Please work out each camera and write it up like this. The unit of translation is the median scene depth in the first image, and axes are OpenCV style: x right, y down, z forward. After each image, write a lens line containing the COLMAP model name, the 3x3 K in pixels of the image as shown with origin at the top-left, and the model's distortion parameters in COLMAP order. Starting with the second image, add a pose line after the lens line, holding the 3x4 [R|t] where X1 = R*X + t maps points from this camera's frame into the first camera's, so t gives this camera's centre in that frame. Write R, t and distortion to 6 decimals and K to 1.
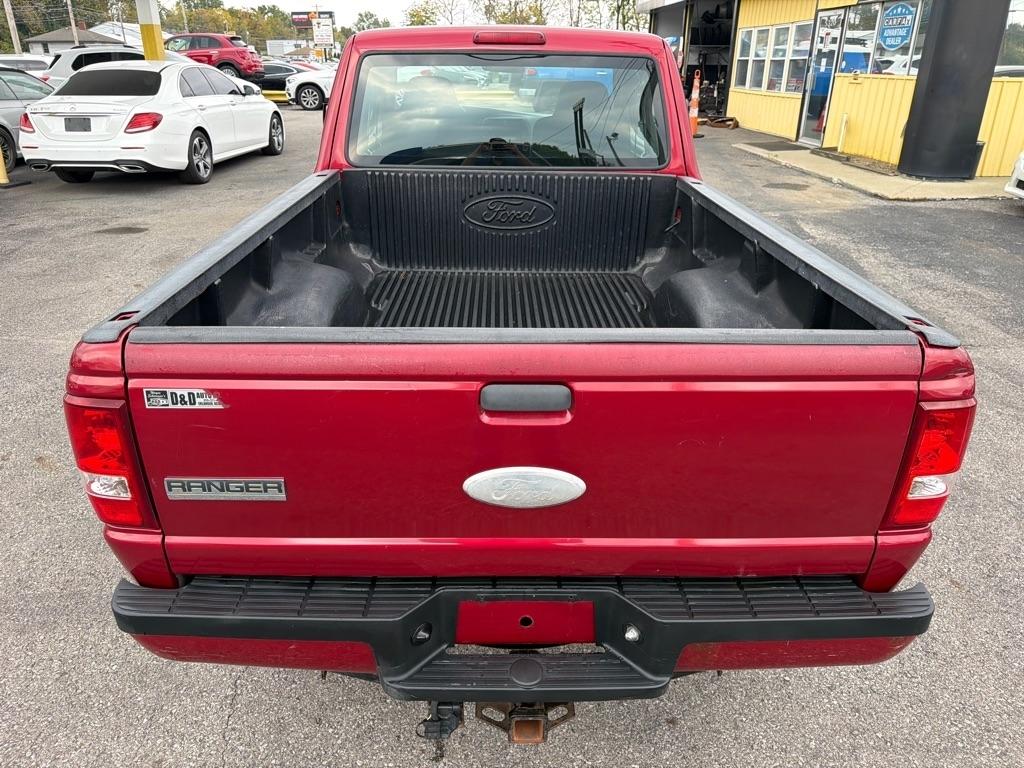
lens RADIAL K [[722.2, 0, 512.5], [0, 722.2, 384.9], [0, 0, 1]] dist [0.037634, -0.049252]
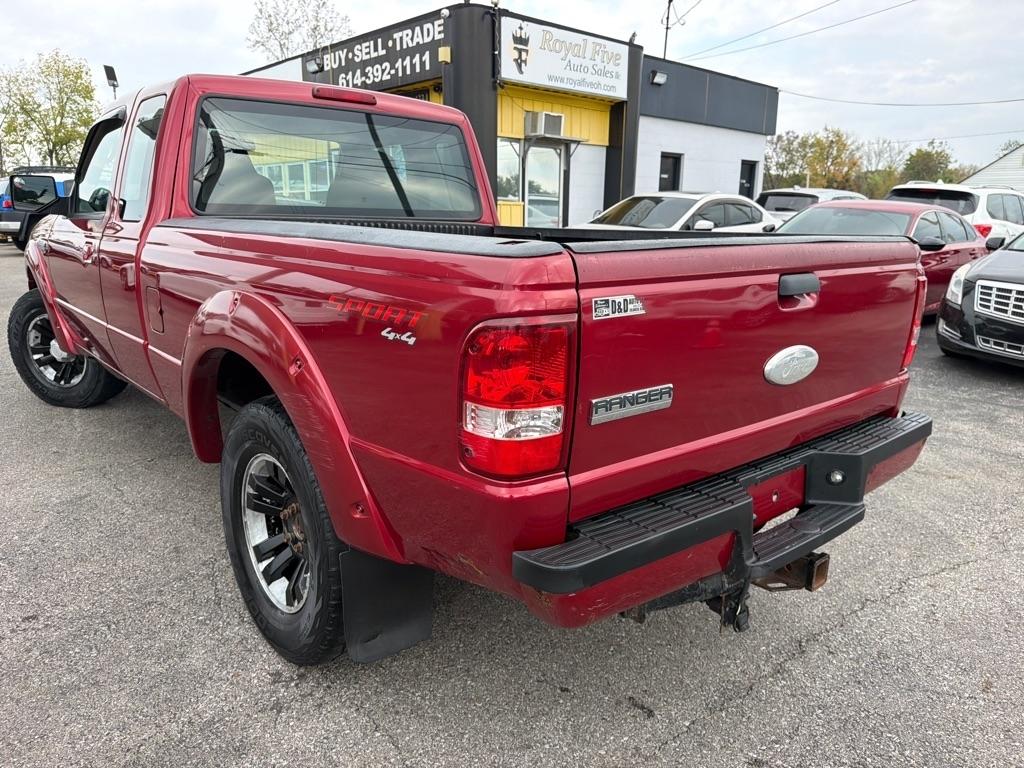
lens RADIAL K [[736.8, 0, 507.2], [0, 736.8, 380.0], [0, 0, 1]] dist [0.004166, -0.019915]
pose [[0.771367, -0.141708, 0.620413, -1.221676], [0.258313, 0.960690, -0.101734, 0.180934], [-0.581608, 0.238735, 0.777649, 0.317075]]
